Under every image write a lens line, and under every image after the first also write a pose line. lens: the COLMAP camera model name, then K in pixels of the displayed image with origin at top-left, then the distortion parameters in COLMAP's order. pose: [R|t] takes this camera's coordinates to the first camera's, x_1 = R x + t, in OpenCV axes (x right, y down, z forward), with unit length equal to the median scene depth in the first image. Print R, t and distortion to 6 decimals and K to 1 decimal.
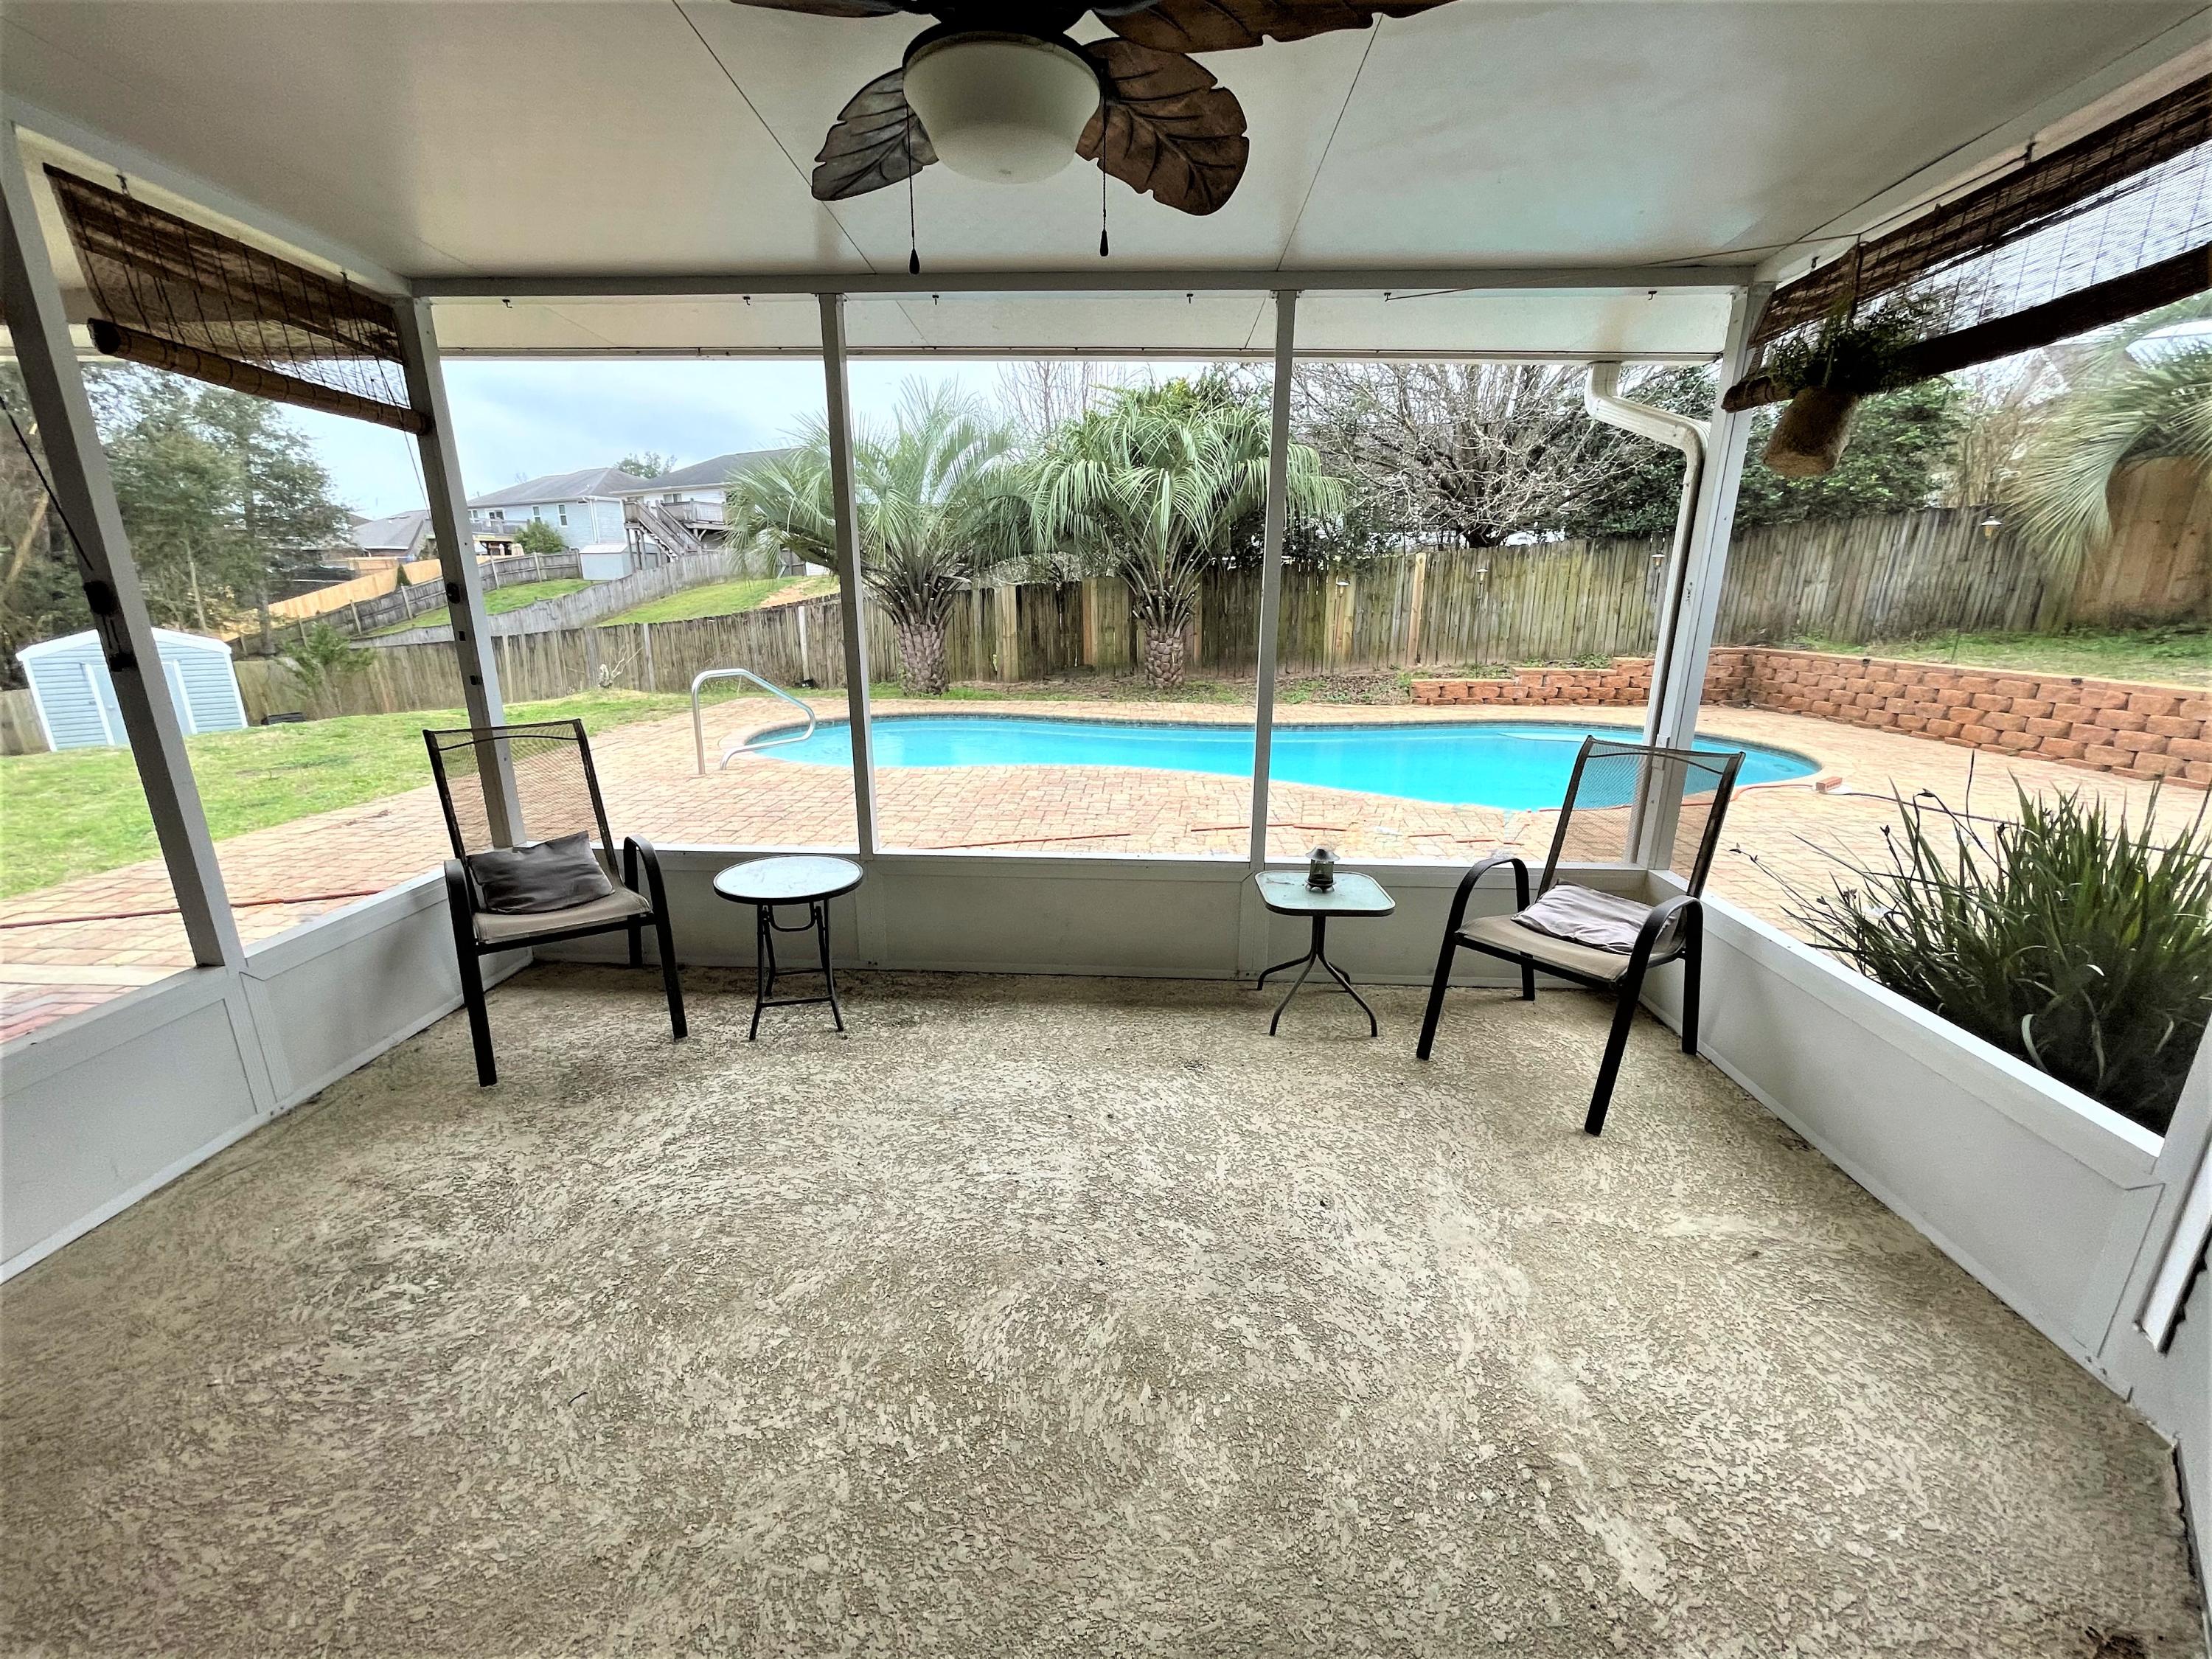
lens RADIAL K [[884.6, 0, 1093.6], [0, 884.6, 834.8], [0, 0, 1]] dist [-0.001150, -0.000909]
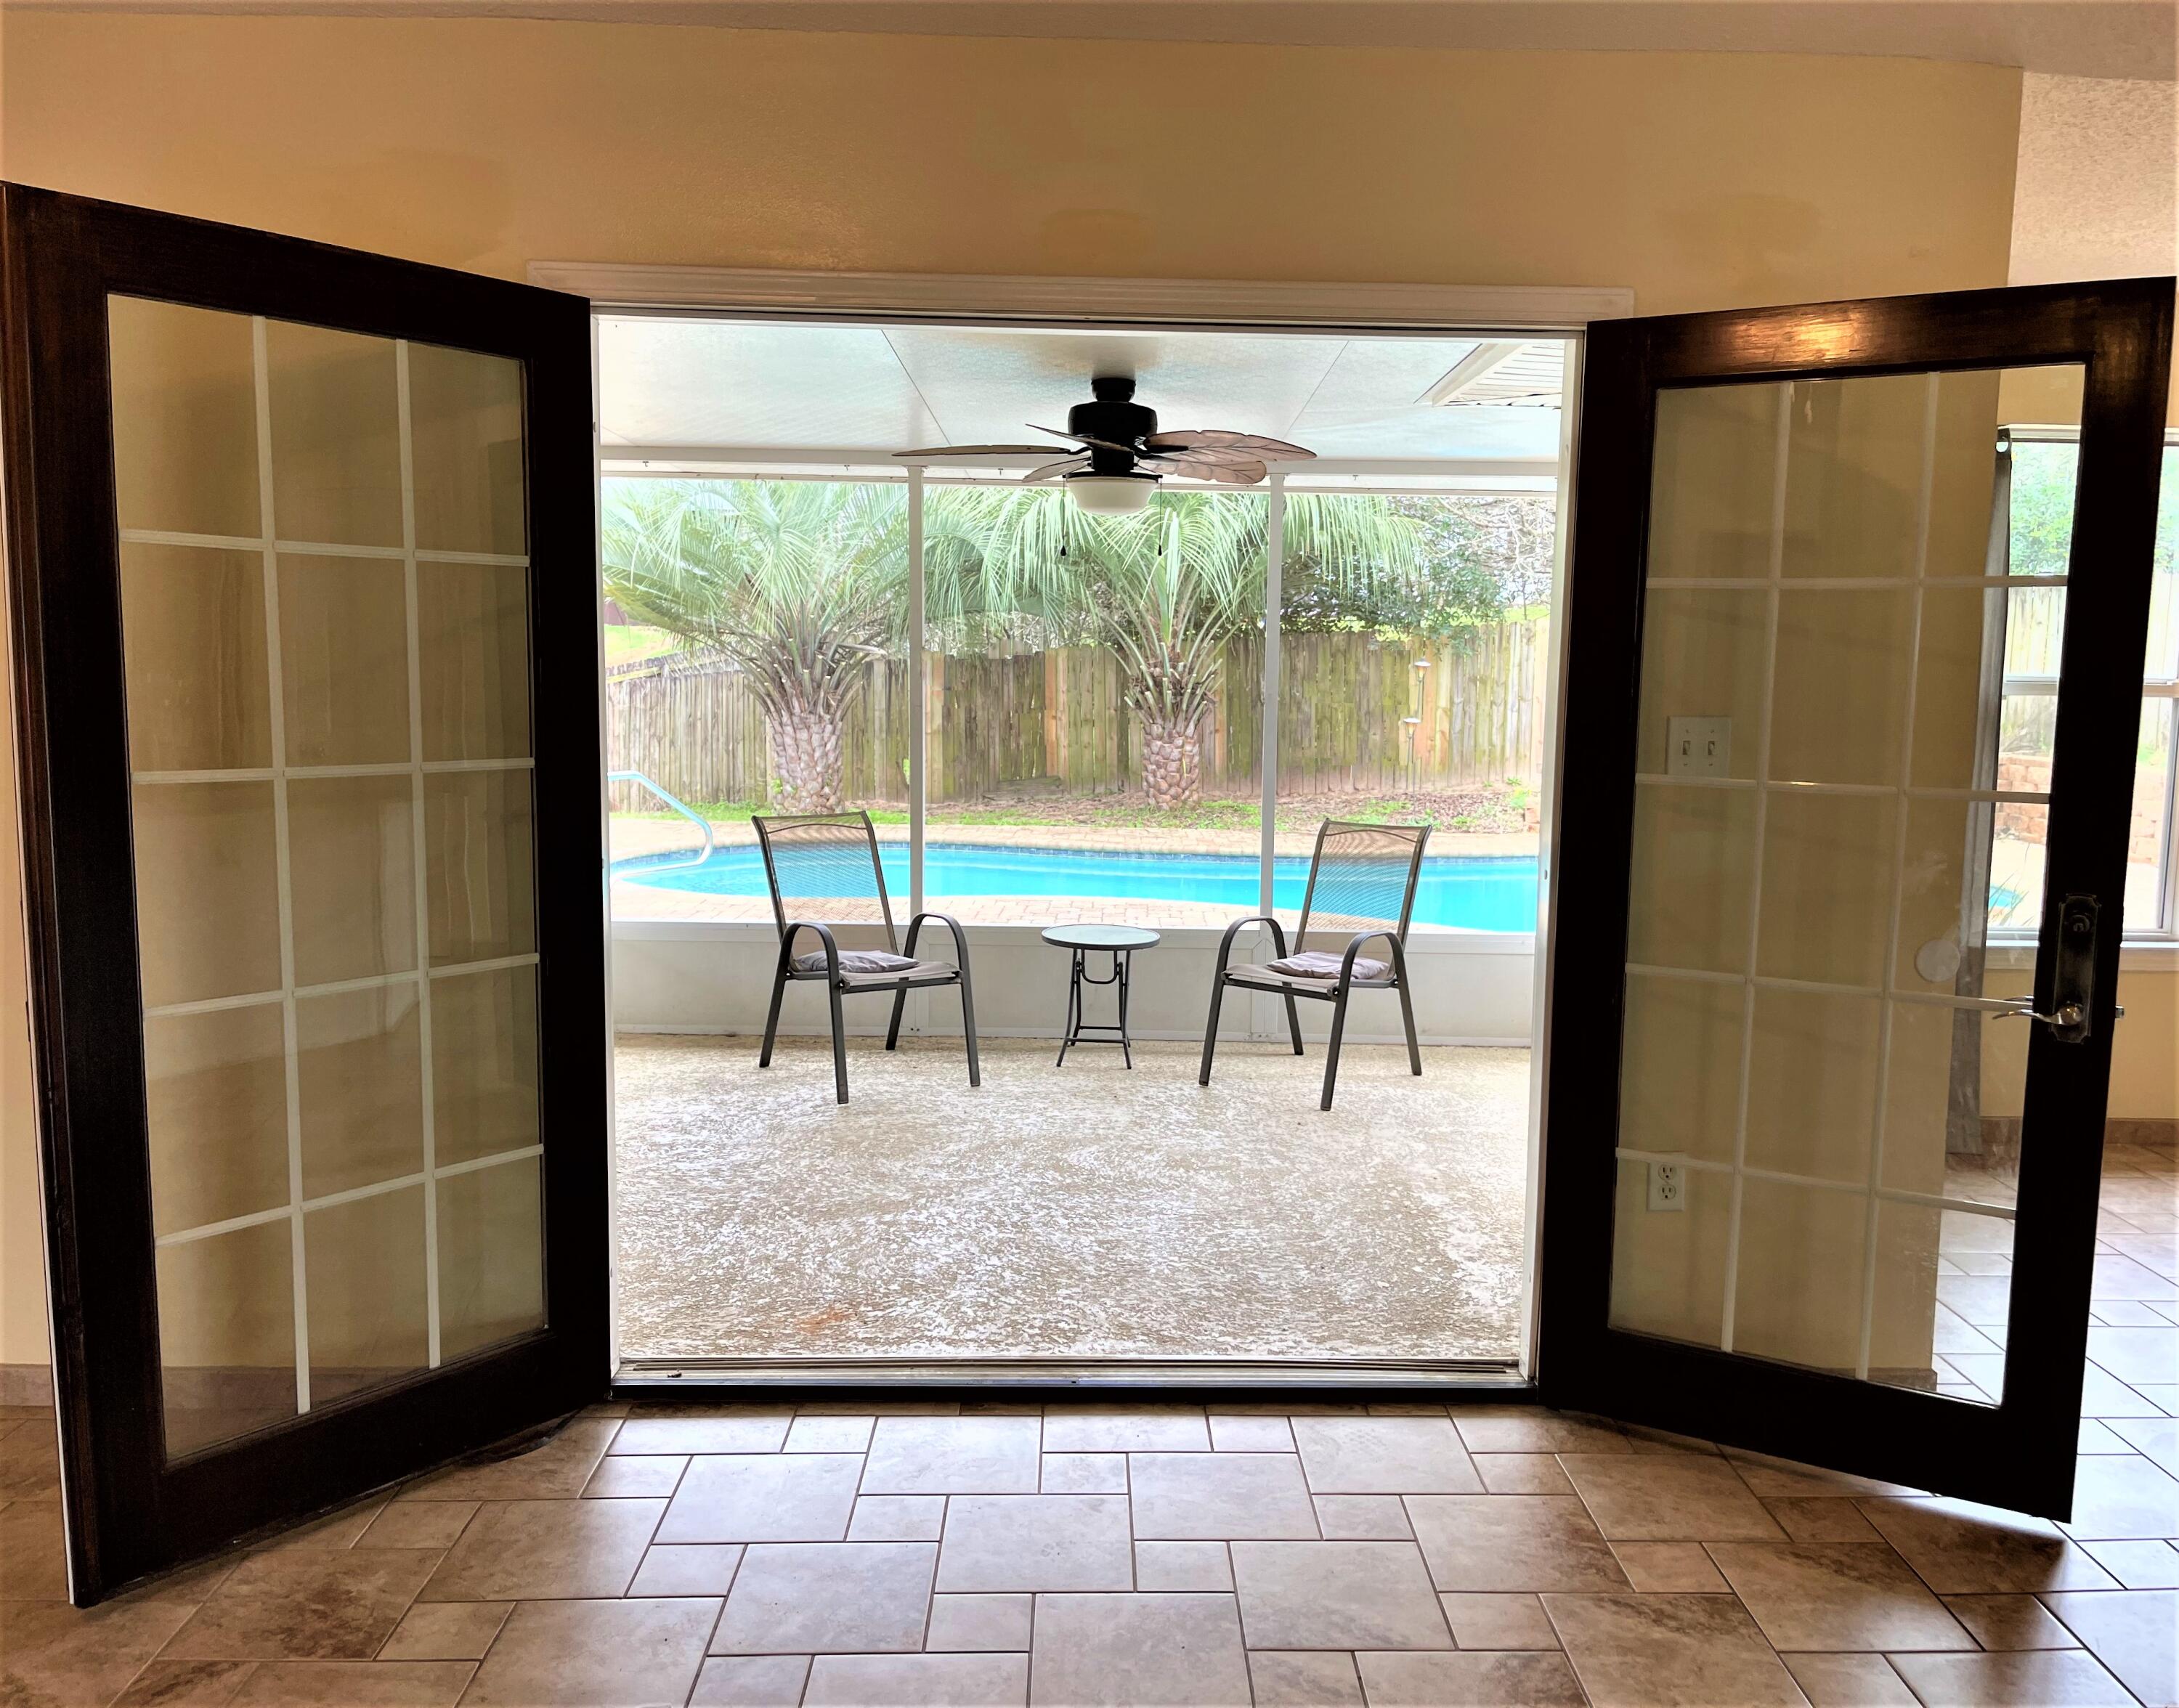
lens RADIAL K [[1757.2, 0, 1092.9], [0, 1757.2, 862.5], [0, 0, 1]] dist [0.002986, -0.002416]
pose [[0.999228, 0.005240, 0.038940, -0.035361], [0.000530, 0.989181, -0.146701, 0.077848], [-0.039288, 0.146609, 0.988414, -0.348725]]
